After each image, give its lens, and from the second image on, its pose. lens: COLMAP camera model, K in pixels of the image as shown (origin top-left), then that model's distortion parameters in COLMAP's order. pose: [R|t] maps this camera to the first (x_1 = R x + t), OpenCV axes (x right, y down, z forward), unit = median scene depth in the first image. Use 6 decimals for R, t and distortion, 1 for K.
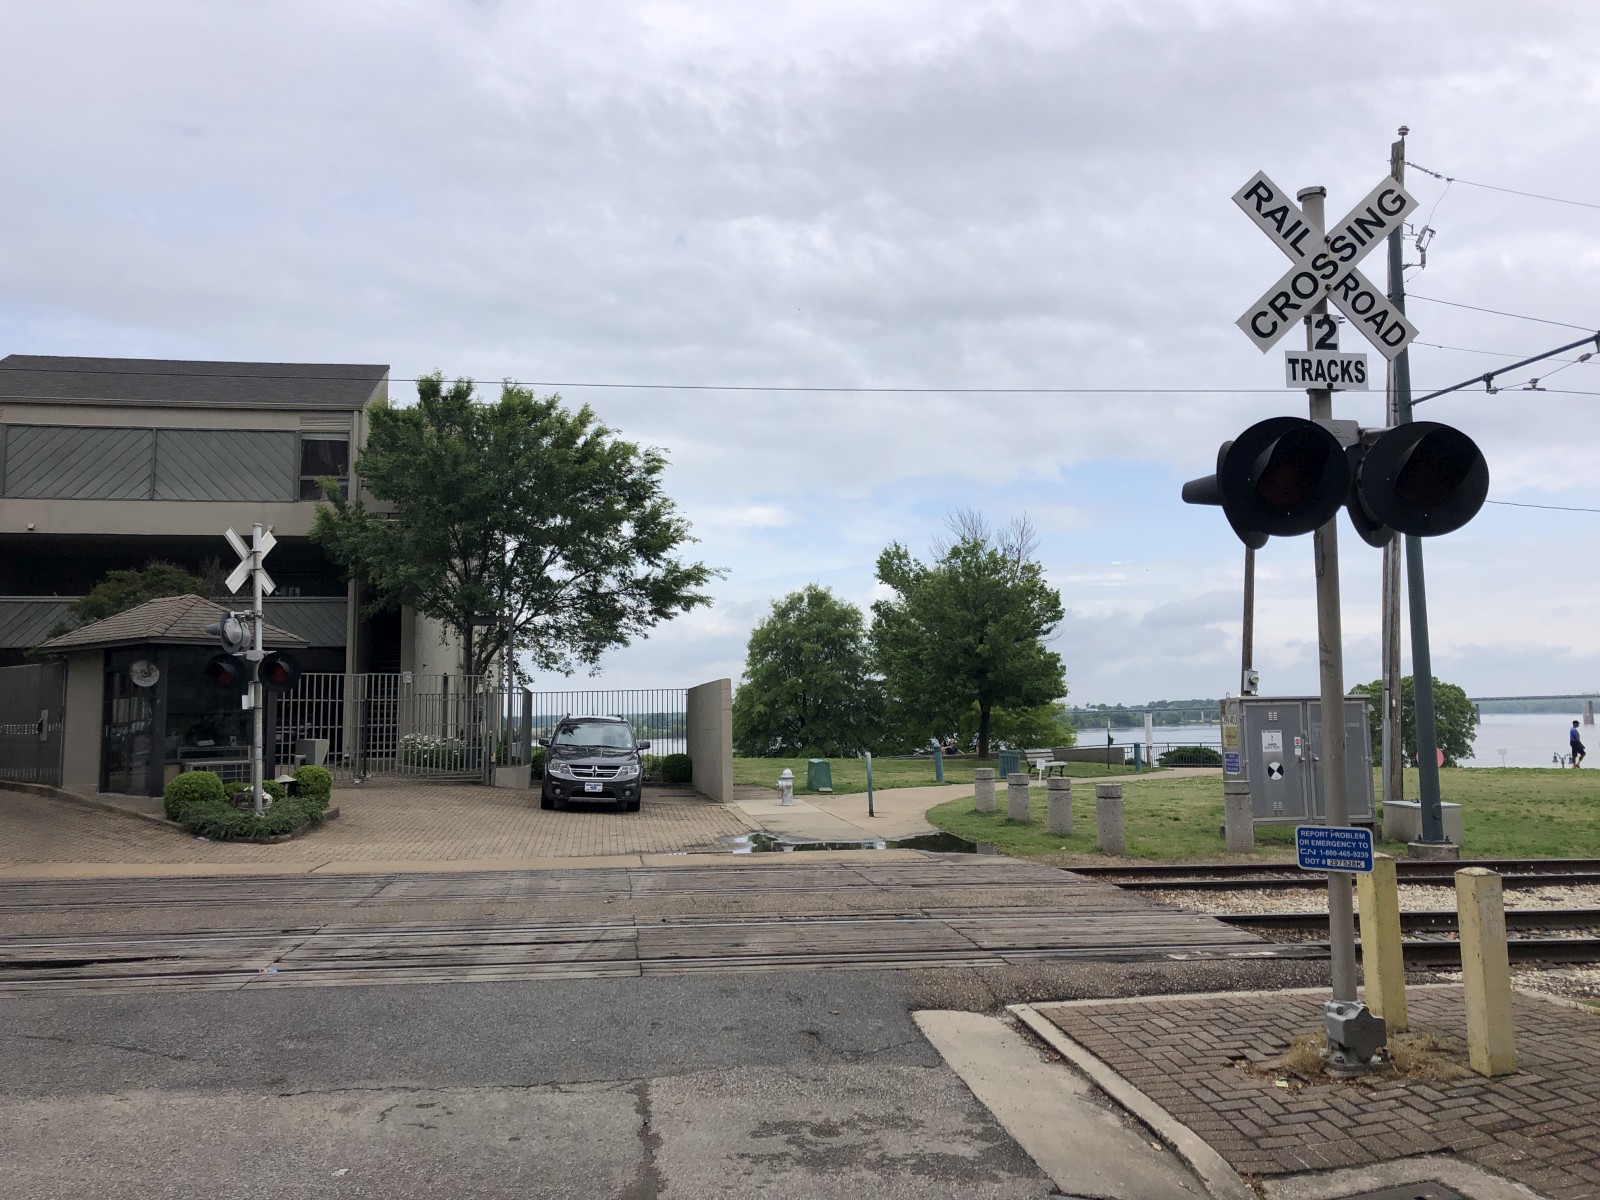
lens RADIAL K [[1294.4, 0, 807.8], [0, 1294.4, 586.9], [0, 0, 1]] dist [0.018422, 0.002086]
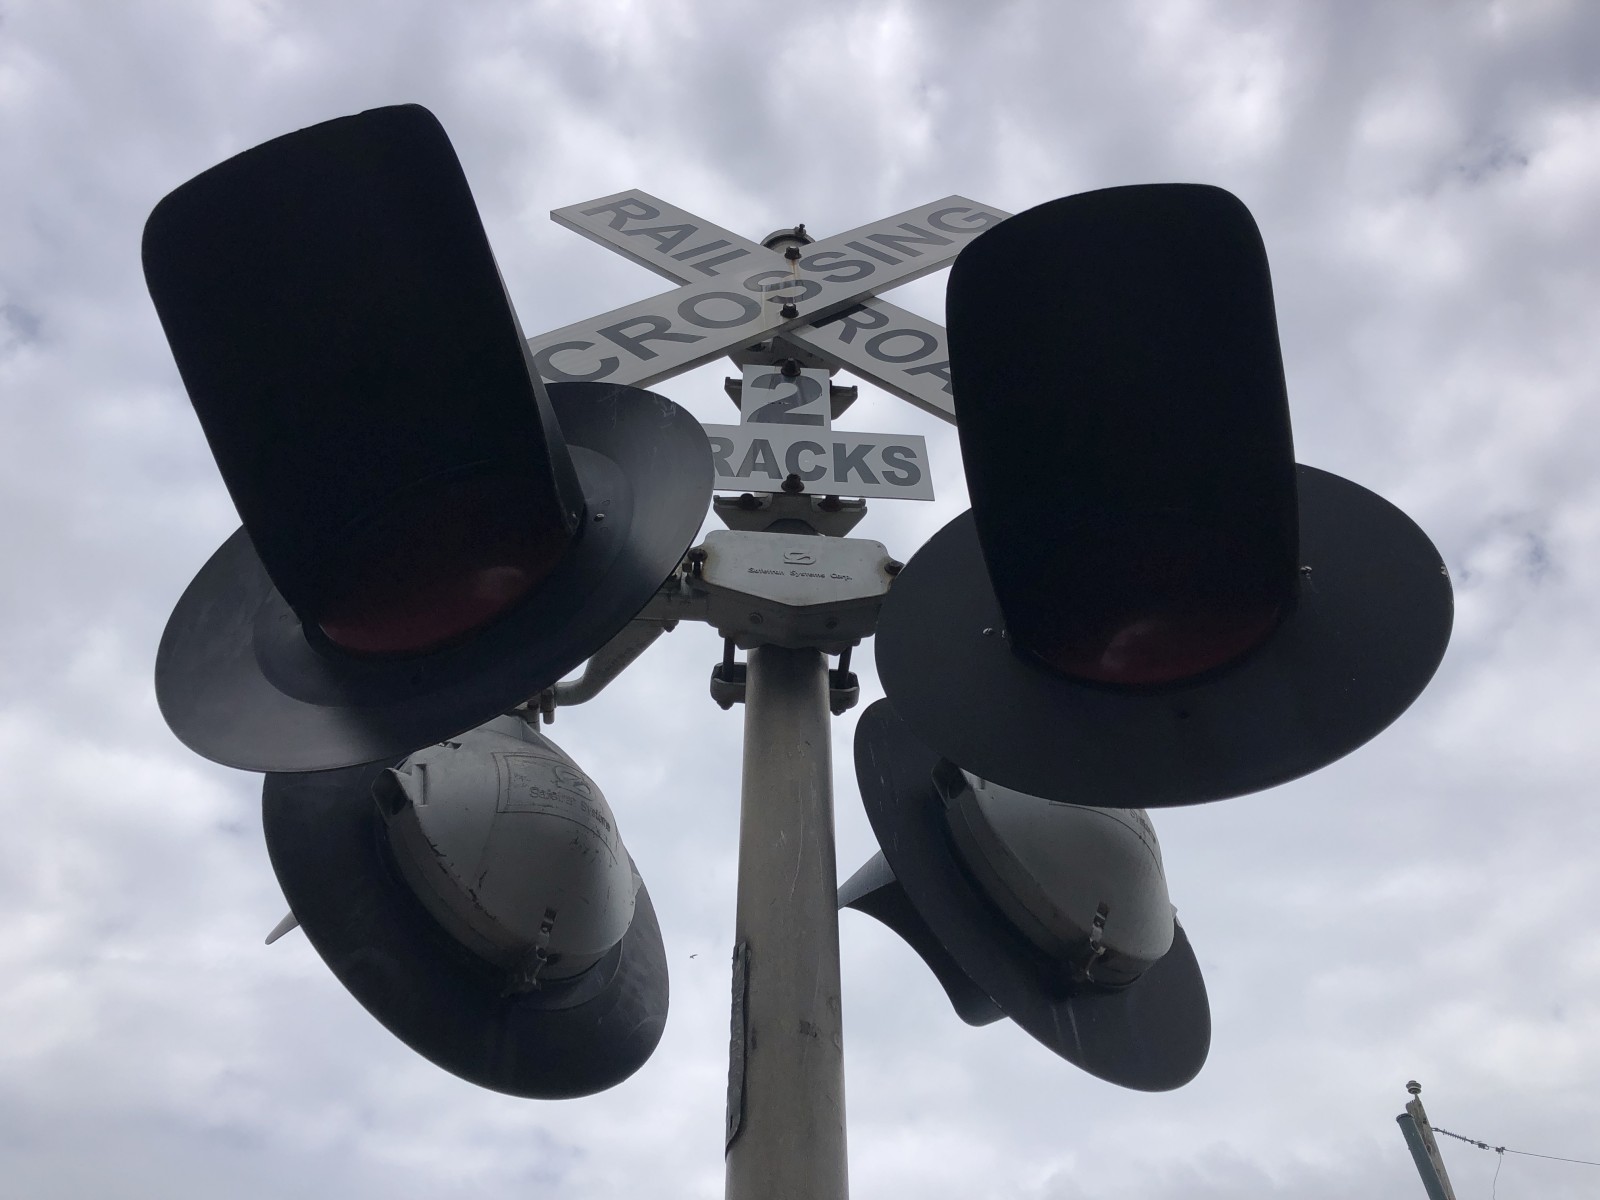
lens RADIAL K [[1294.4, 0, 811.4], [0, 1294.4, 605.4], [0, 0, 1]] dist [0.018422, 0.002086]
pose [[0.999249, -0.032151, -0.021643, 0.410184], [0.005770, 0.675622, -0.737226, 0.070035], [0.038325, 0.736547, 0.675300, 0.826421]]
